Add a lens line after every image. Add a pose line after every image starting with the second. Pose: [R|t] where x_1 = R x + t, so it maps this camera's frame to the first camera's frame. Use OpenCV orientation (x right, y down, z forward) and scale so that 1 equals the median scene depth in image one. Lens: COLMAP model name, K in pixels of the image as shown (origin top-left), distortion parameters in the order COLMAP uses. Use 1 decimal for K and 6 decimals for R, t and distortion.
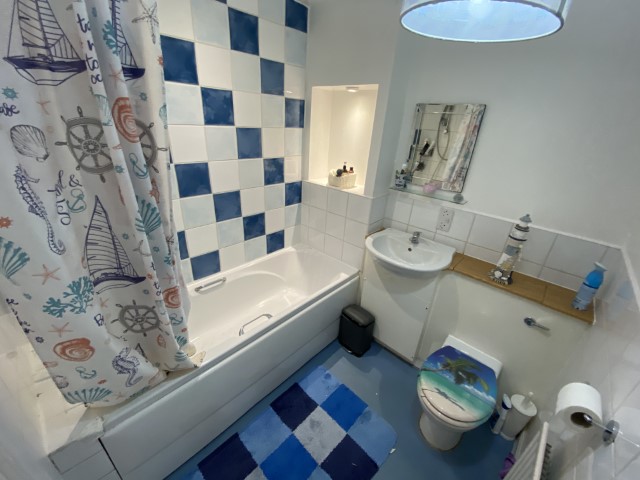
lens RADIAL K [[260.0, 0, 320.0], [0, 260.0, 240.0], [0, 0, 1]] dist [0.013838, -0.018878]
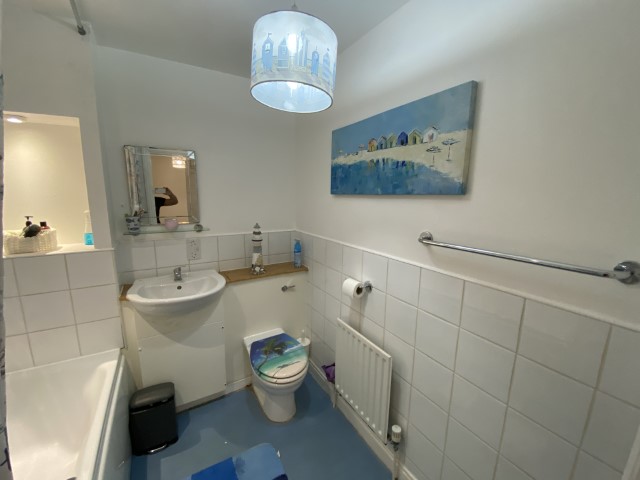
lens RADIAL K [[260.0, 0, 320.0], [0, 260.0, 240.0], [0, 0, 1]] dist [0.013838, -0.018878]
pose [[0.260001, -0.214514, 0.941479, -0.409627], [0.404480, 0.909543, 0.095535, -0.004441], [-0.876810, 0.355970, 0.323249, 0.178595]]
